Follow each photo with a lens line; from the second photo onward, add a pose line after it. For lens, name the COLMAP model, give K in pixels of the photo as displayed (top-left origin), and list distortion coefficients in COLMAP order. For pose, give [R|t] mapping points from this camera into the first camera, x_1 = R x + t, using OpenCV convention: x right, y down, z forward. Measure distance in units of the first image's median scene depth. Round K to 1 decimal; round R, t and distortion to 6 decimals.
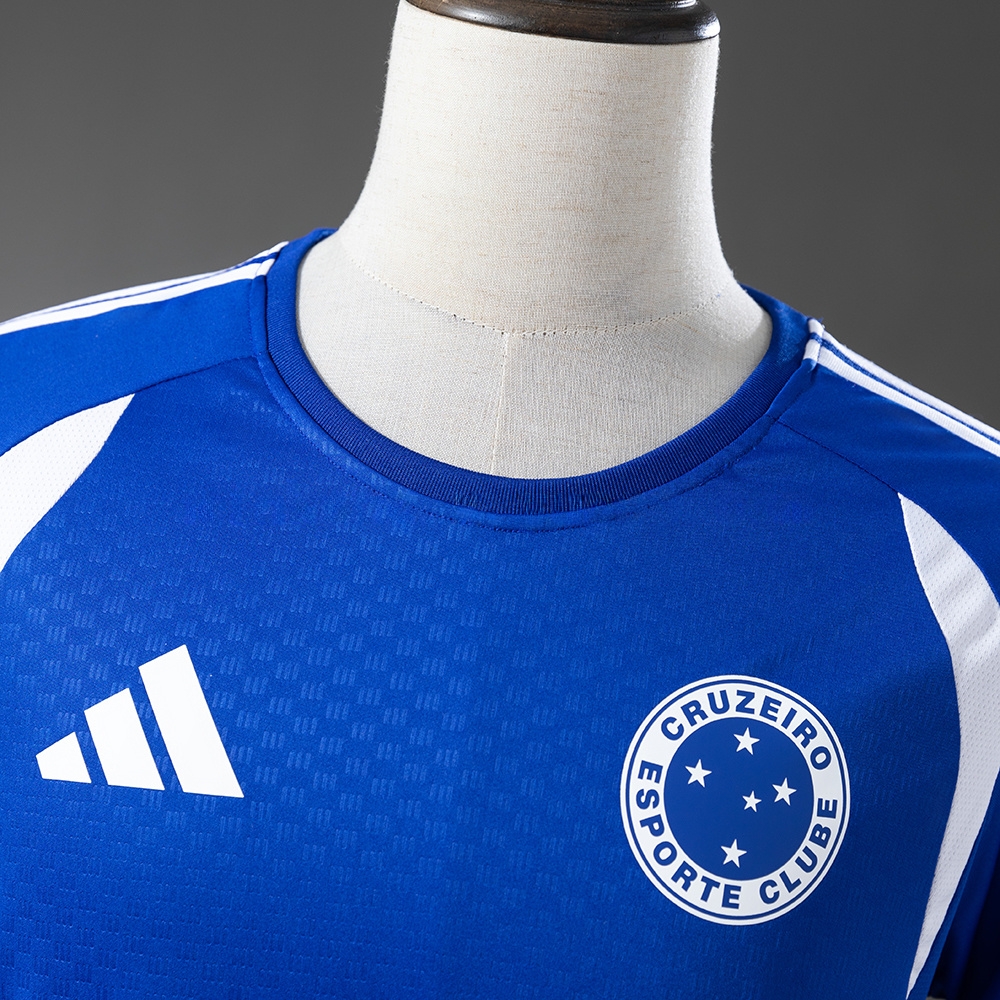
lens RADIAL K [[2408.0, 0, 499.8], [0, 2408.0, 500.7], [0, 0, 1]] dist [-0.015807, 0.000000]
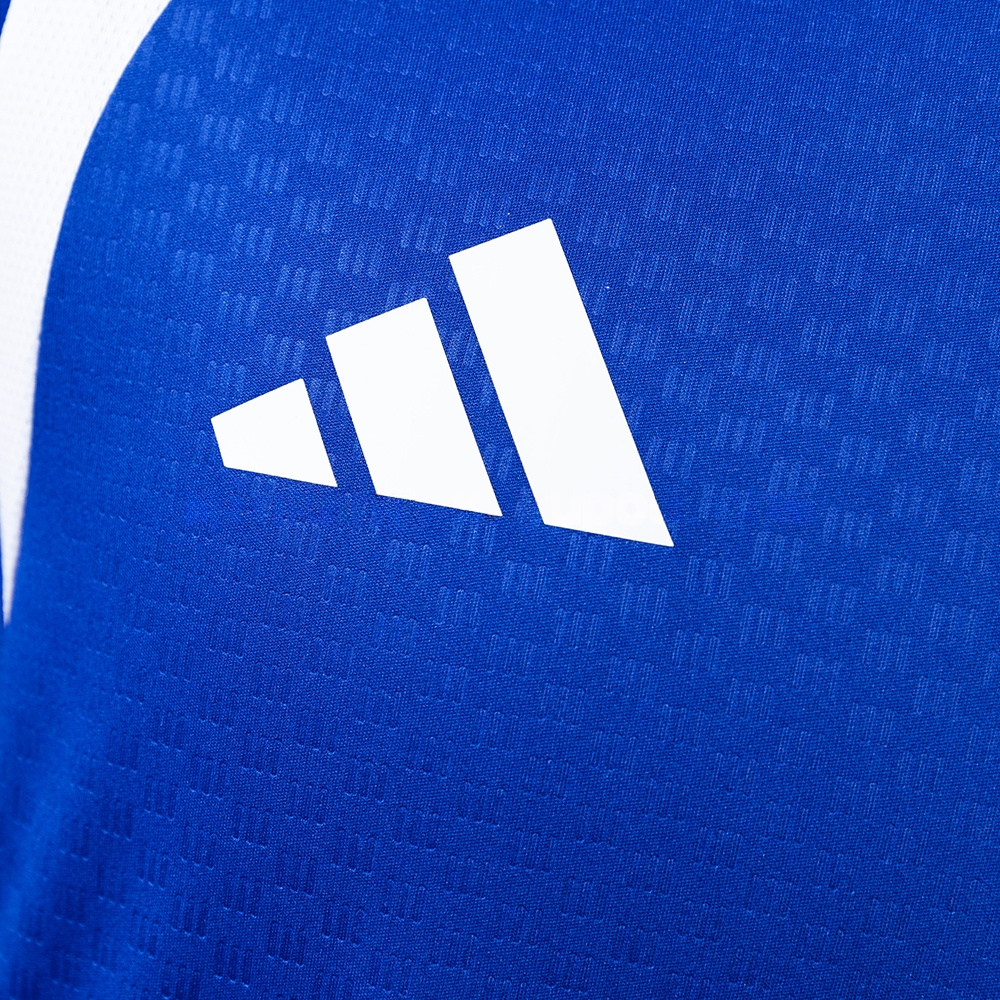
lens RADIAL K [[2408.0, 0, 500.0], [0, 2408.0, 500.7], [0, 0, 1]] dist [-0.015807, 0.000000]
pose [[0.989854, 0.081573, 0.116339, -0.187676], [-0.097249, 0.985904, 0.136146, 0.049634], [-0.103593, -0.146078, 0.983834, 0.506418]]
